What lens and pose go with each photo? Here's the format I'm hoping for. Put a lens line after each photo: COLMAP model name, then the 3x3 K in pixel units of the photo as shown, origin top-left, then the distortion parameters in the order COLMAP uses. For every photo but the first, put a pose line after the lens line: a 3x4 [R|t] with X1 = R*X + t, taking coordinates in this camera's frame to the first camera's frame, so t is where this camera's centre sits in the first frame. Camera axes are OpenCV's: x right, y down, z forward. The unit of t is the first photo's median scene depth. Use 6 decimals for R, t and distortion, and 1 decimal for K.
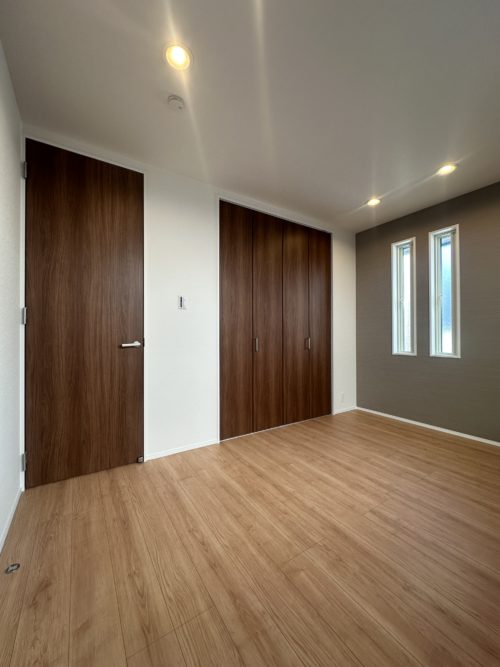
lens RADIAL K [[266.6, 0, 250.0], [0, 266.6, 333.5], [0, 0, 1]] dist [-0.002332, 0.000510]
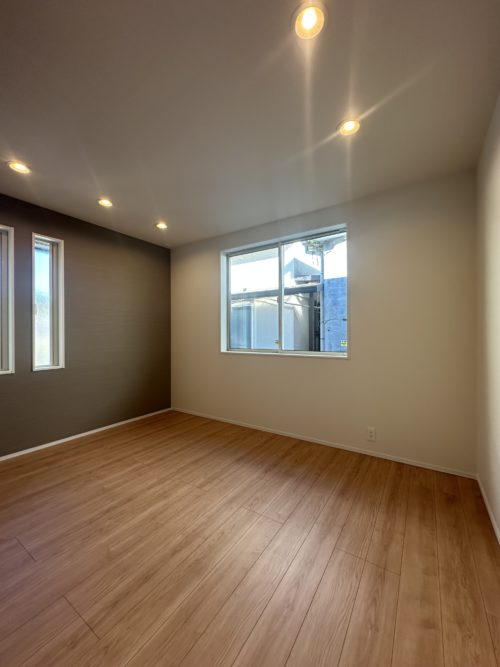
lens RADIAL K [[266.6, 0, 250.0], [0, 266.6, 333.5], [0, 0, 1]] dist [-0.002332, 0.000510]
pose [[-0.402329, 0.003110, 0.915490, -0.697317], [-0.002383, 0.999987, -0.004444, -0.059670], [-0.915492, -0.003970, -0.402316, 1.107185]]
